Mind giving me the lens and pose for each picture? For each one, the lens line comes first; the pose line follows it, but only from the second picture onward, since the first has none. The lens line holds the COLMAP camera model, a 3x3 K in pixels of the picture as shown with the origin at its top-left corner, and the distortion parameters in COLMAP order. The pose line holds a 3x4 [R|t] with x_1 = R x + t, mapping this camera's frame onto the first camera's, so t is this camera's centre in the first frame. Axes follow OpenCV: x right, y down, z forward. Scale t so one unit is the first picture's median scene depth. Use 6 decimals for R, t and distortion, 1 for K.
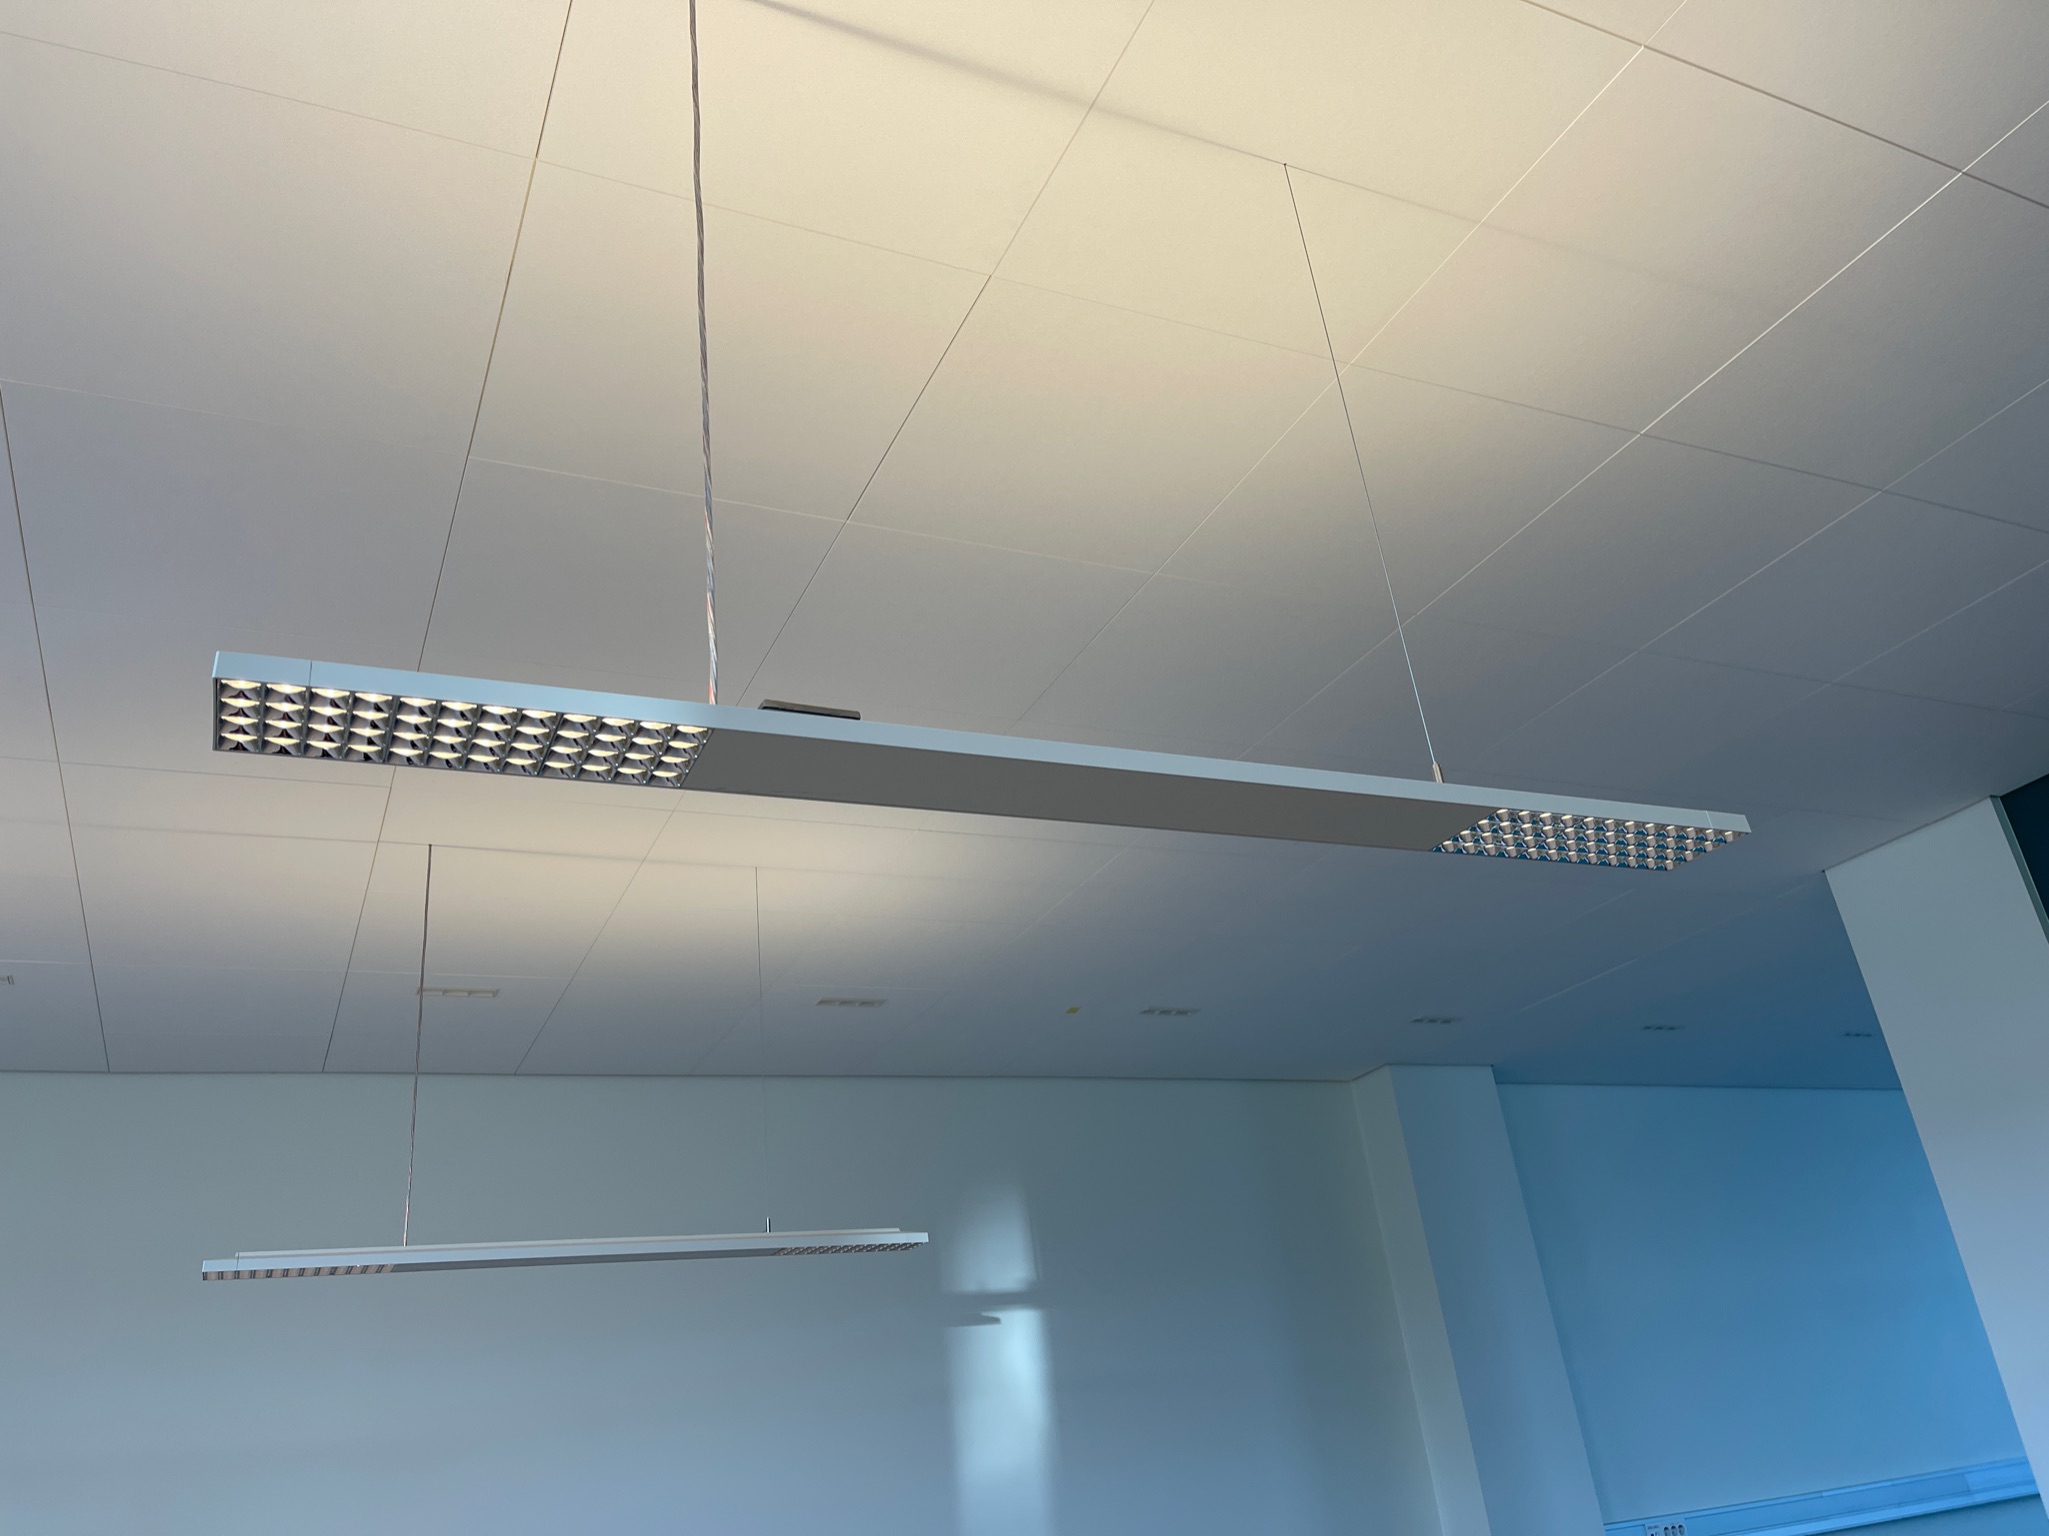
lens RADIAL K [[1567.9, 0, 998.9], [0, 1567.9, 756.3], [0, 0, 1]] dist [0.072933, -0.103812]
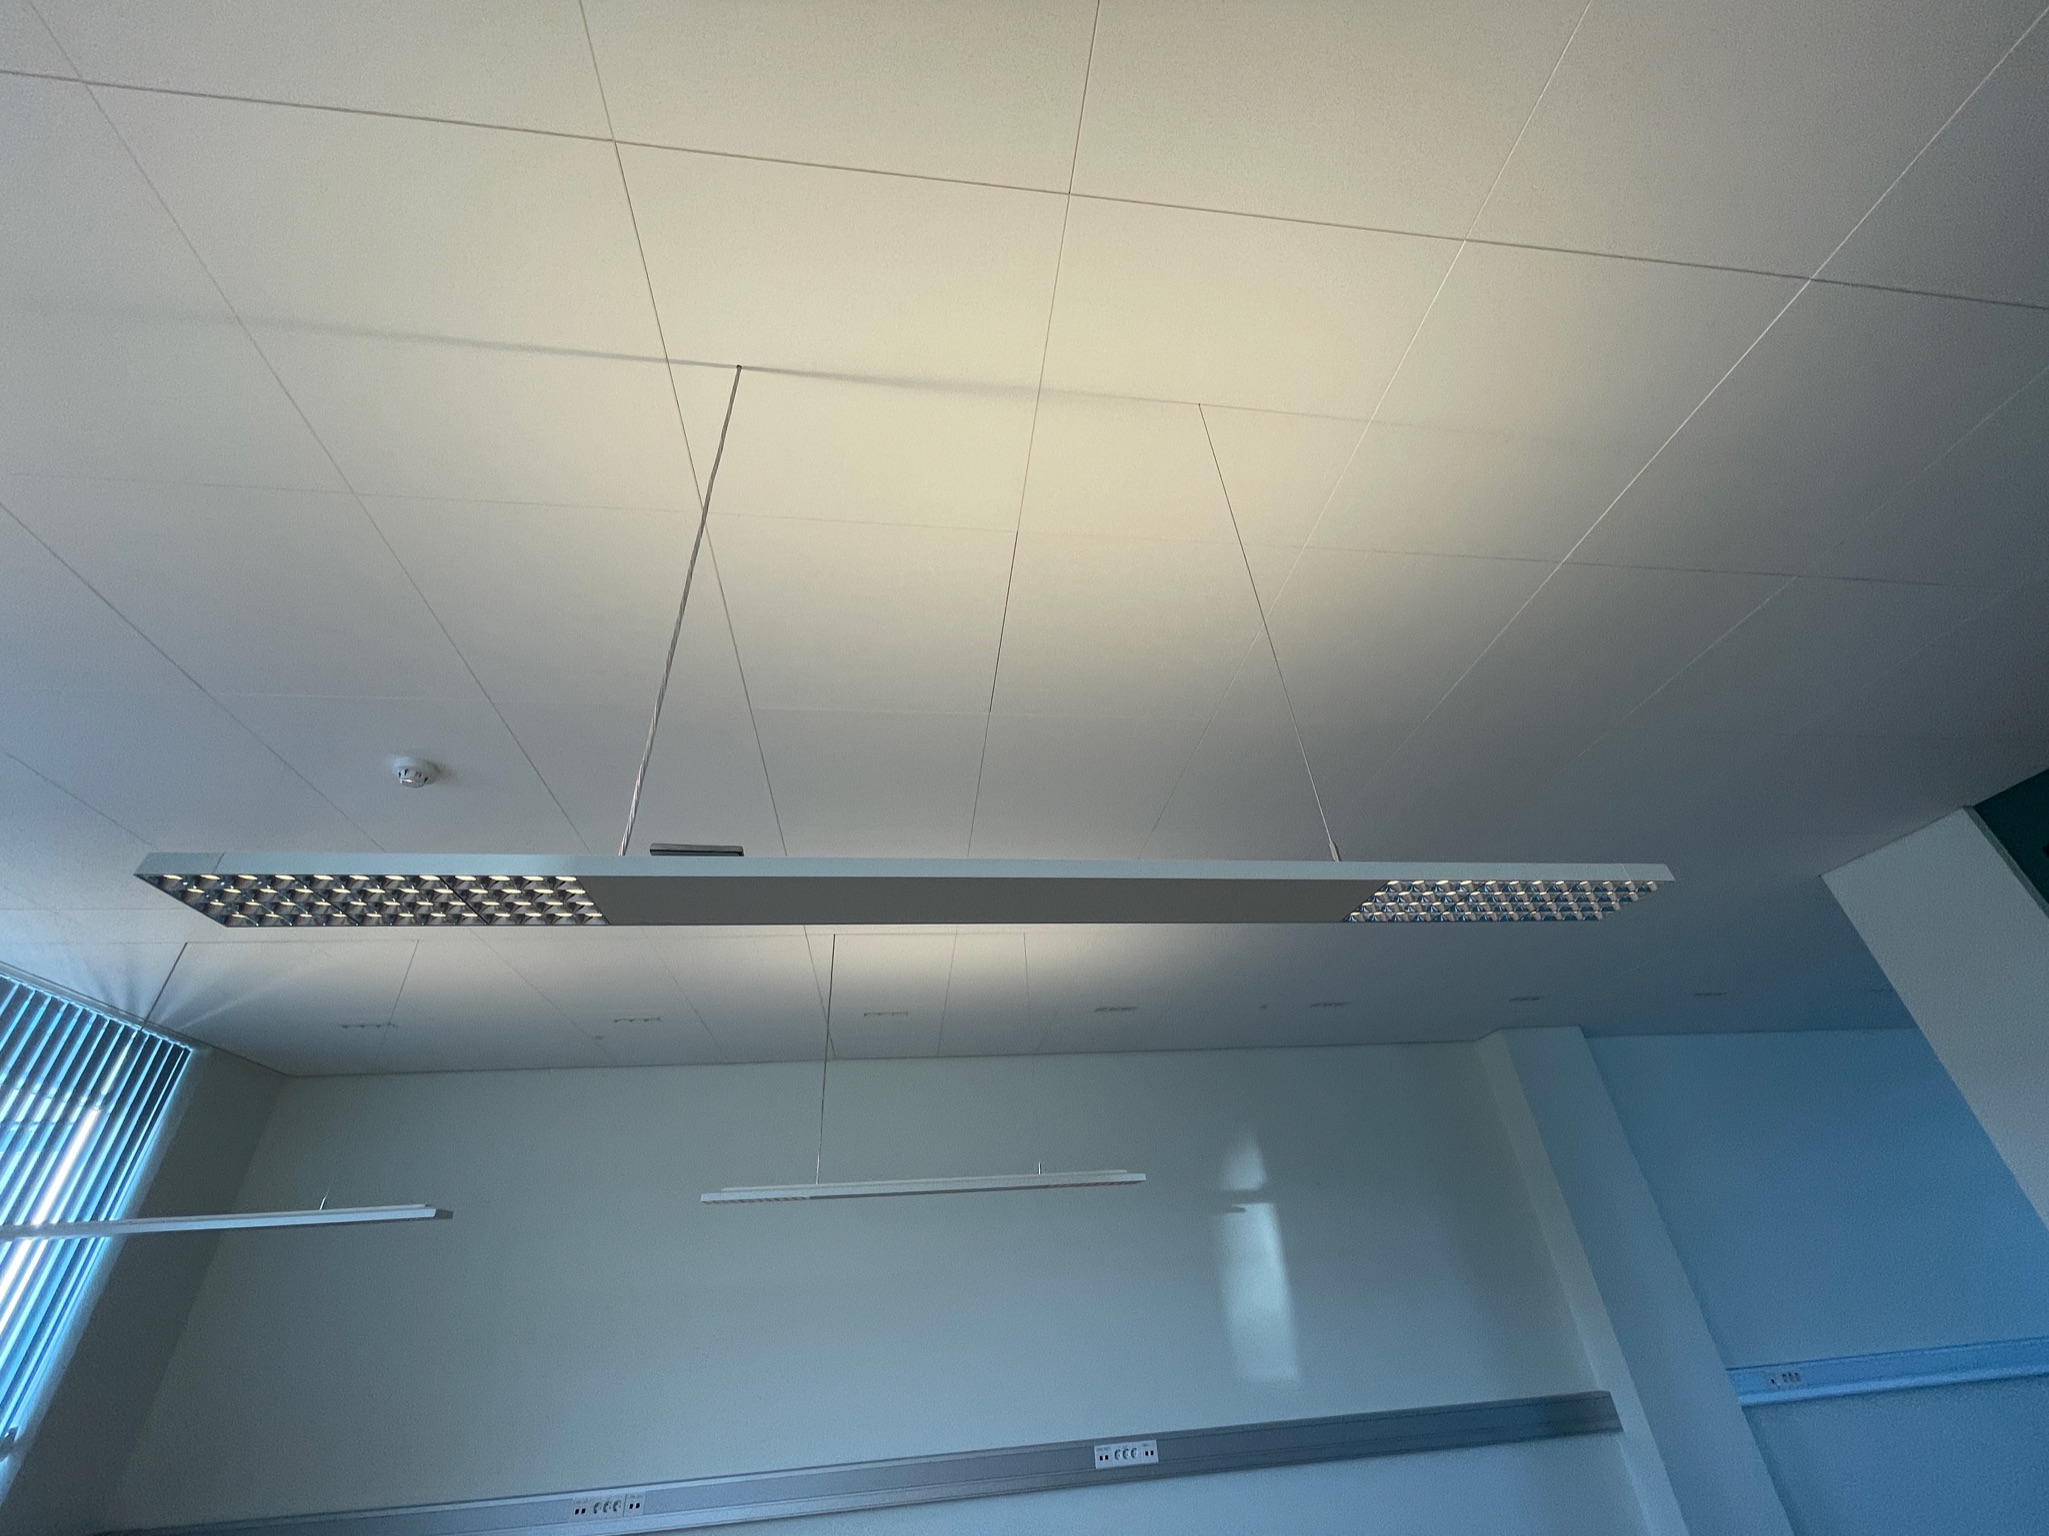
lens RADIAL K [[831.9, 0, 1011.8], [0, 831.9, 761.0], [0, 0, 1]] dist [-0.001790, -0.000846]
pose [[0.951762, -0.126829, -0.279398, 0.086117], [0.094800, 0.987571, -0.125363, -0.000221], [0.291826, 0.092829, 0.951956, 0.137384]]
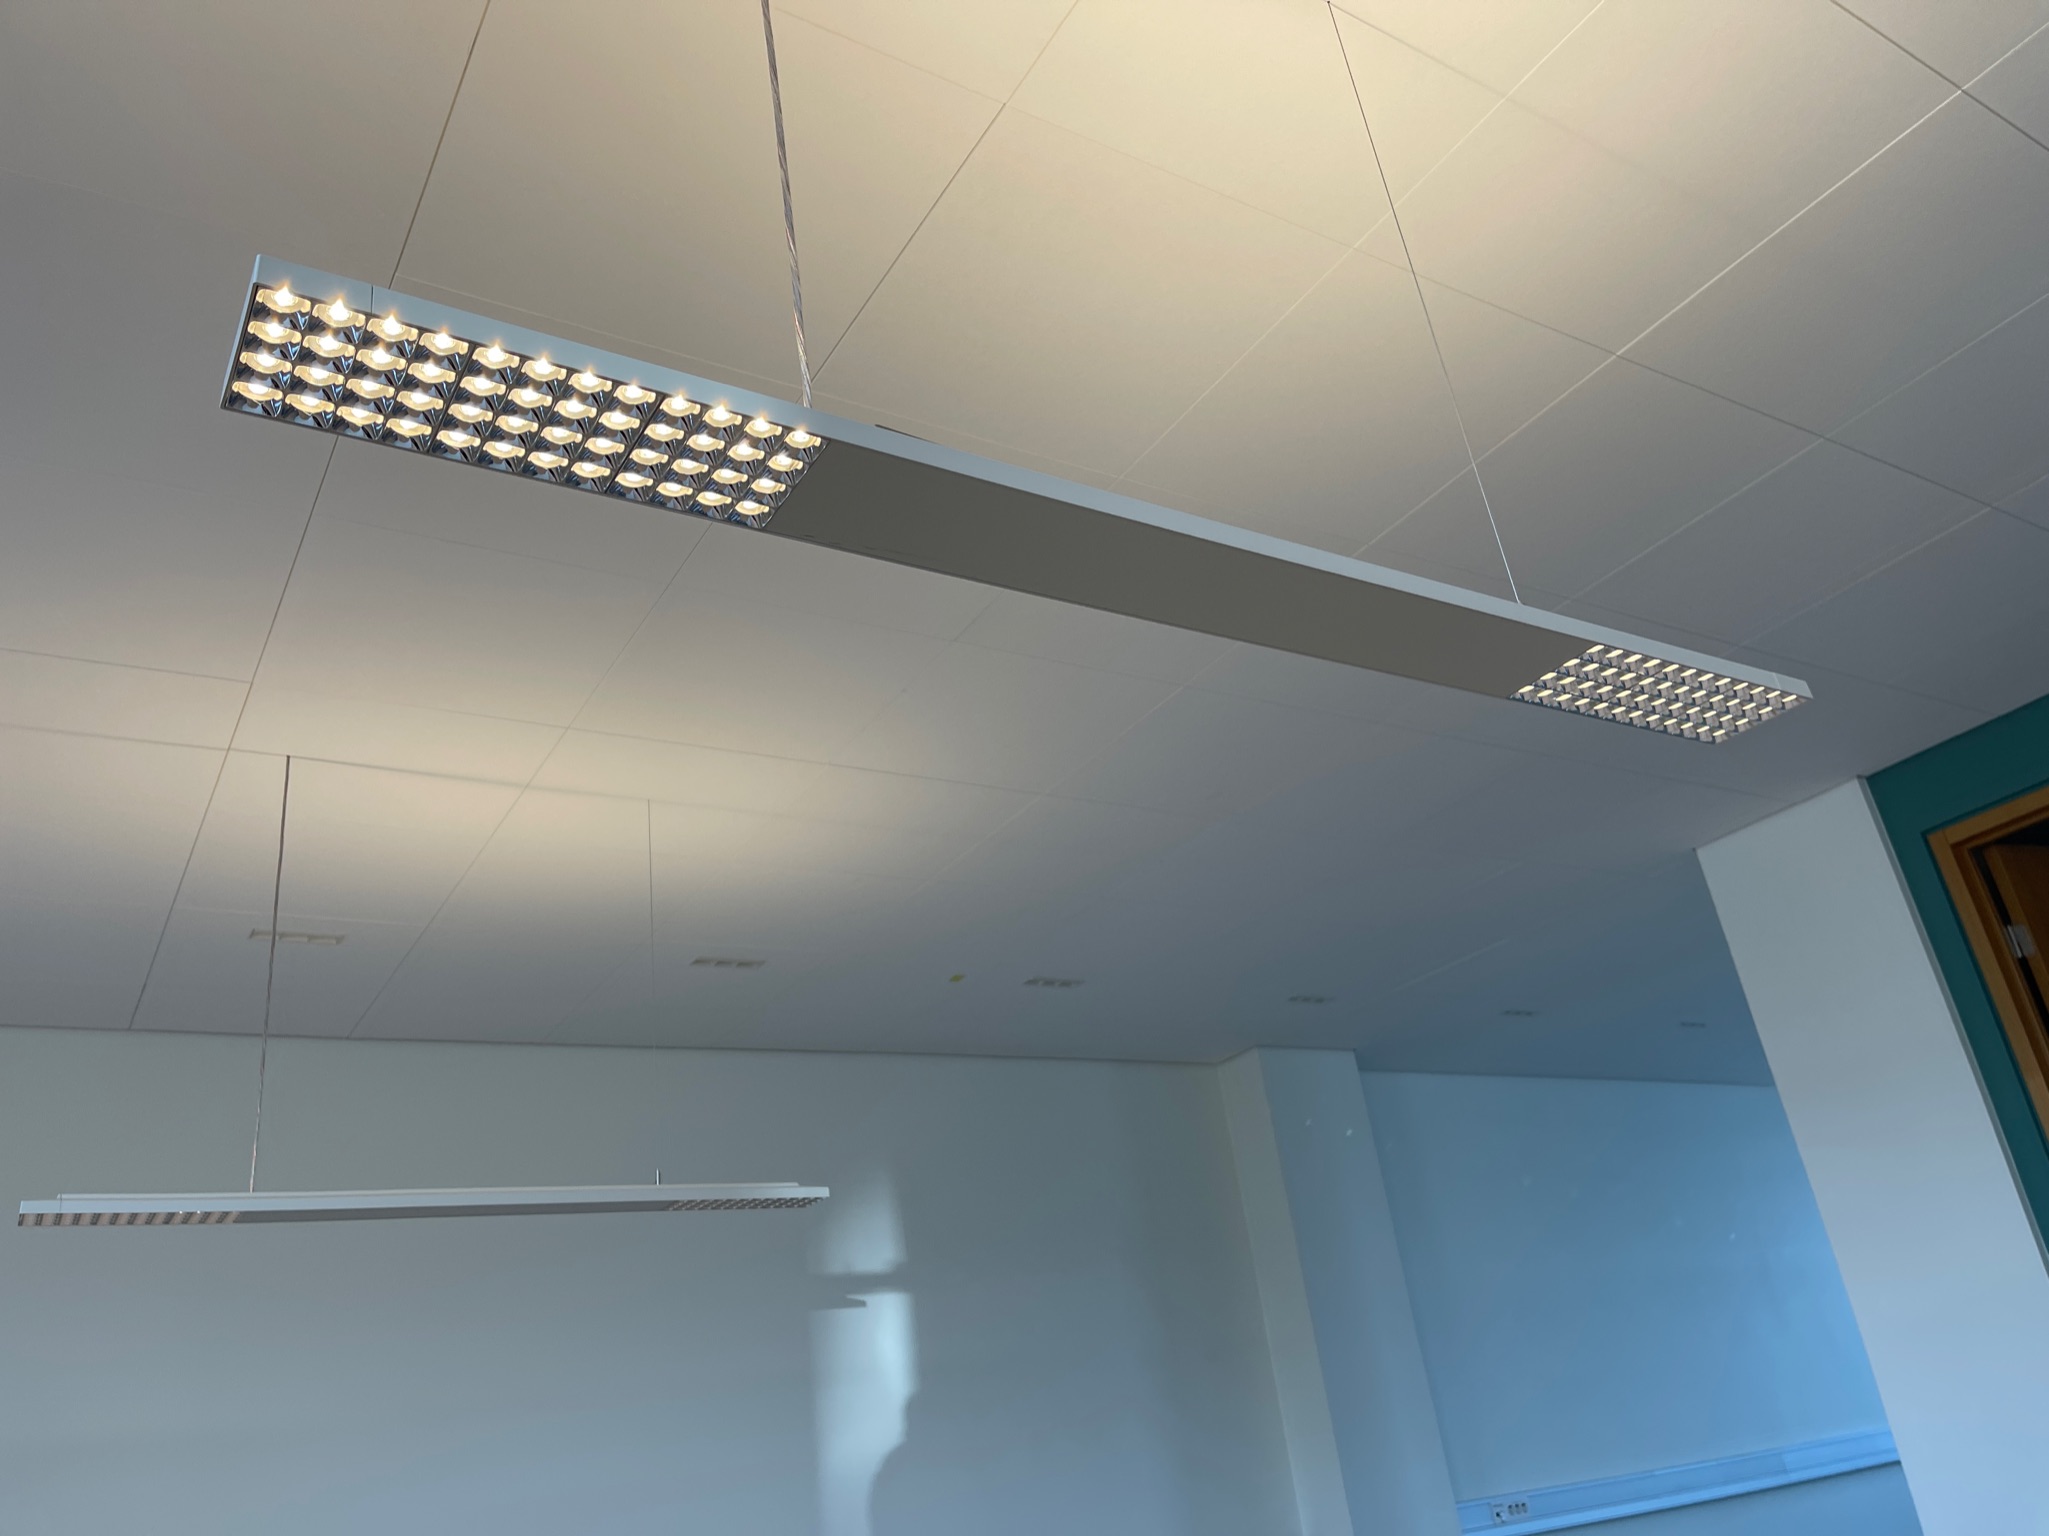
lens RADIAL K [[1573.1, 0, 1029.8], [0, 1573.1, 745.0], [0, 0, 1]] dist [0.079016, -0.126815]
pose [[0.991082, 0.036147, 0.128260, -0.046834], [-0.034018, 0.999245, -0.018750, 0.042621], [-0.128841, 0.014220, 0.991563, 0.035733]]
